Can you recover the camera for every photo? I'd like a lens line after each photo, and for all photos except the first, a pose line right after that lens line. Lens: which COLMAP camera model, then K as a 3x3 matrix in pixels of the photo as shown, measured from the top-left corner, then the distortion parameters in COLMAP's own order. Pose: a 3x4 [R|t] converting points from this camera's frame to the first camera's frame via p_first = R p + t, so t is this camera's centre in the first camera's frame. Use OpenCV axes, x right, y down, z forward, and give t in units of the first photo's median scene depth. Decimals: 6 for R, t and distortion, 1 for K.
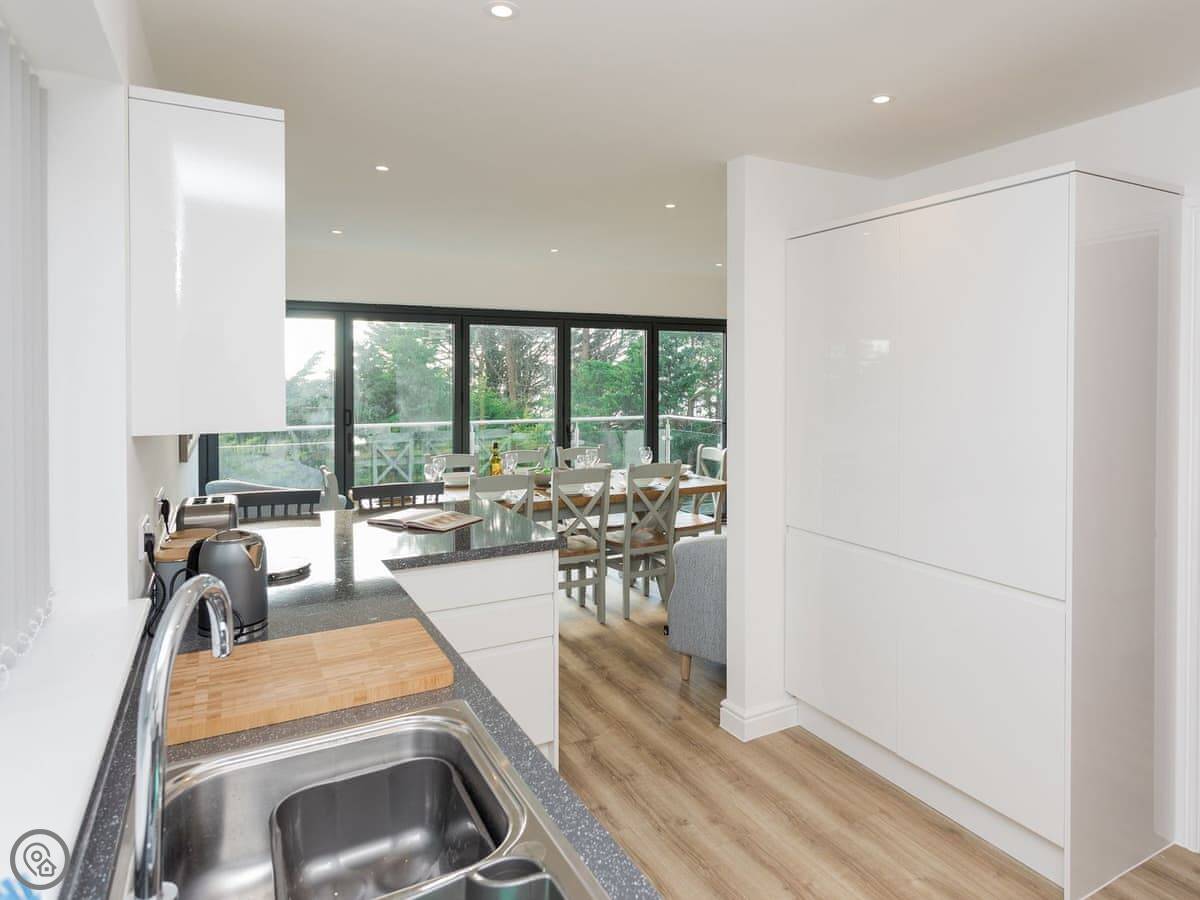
lens RADIAL K [[649.6, 0, 600.1], [0, 649.6, 418.6], [0, 0, 1]] dist [0.000146, 0.000192]
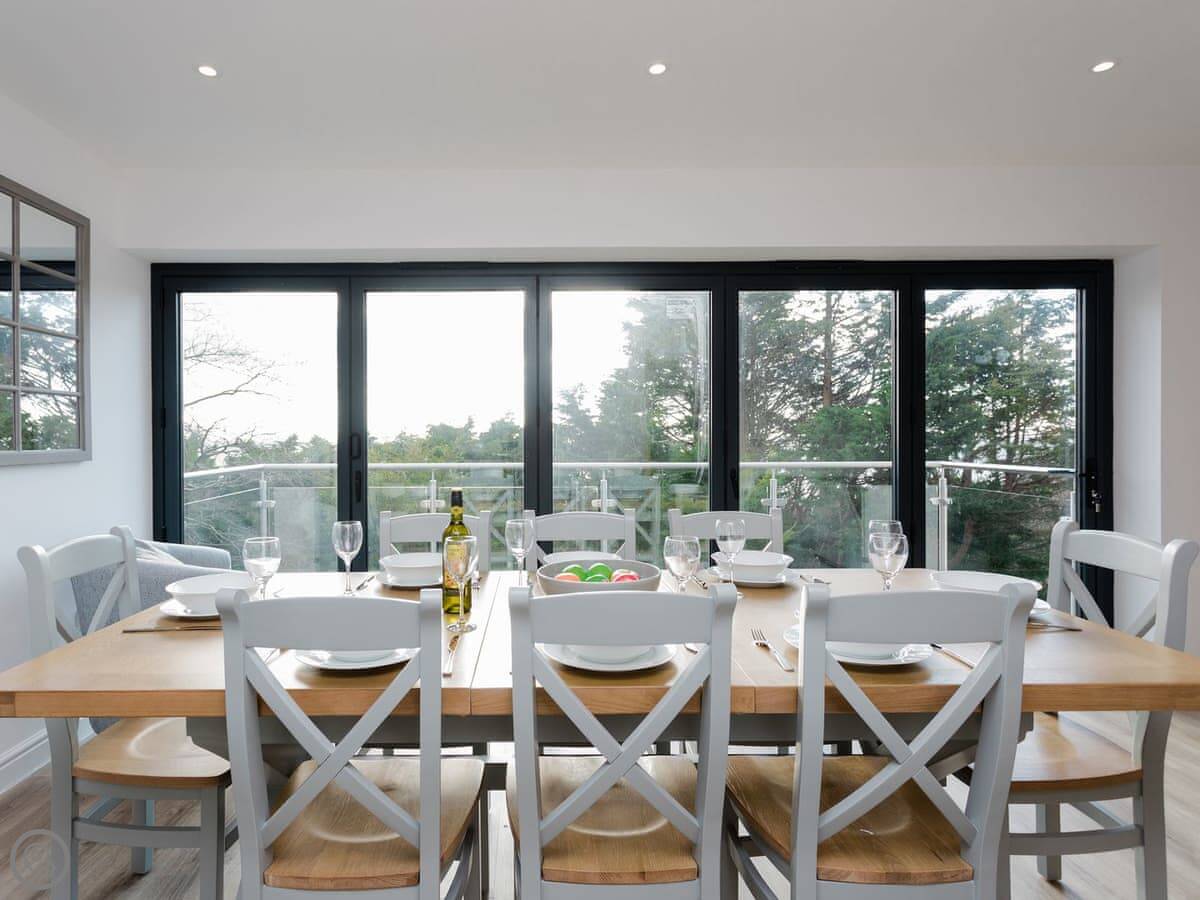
lens RADIAL K [[468.5, 0, 600.0], [0, 468.5, 450.0], [0, 0, 1]] dist [-0.000264, -0.000036]
pose [[0.872409, 0.003412, -0.488764, 0.040305], [-0.029778, 0.998489, -0.046180, 0.012409], [0.487868, 0.054843, 0.871193, 0.471438]]
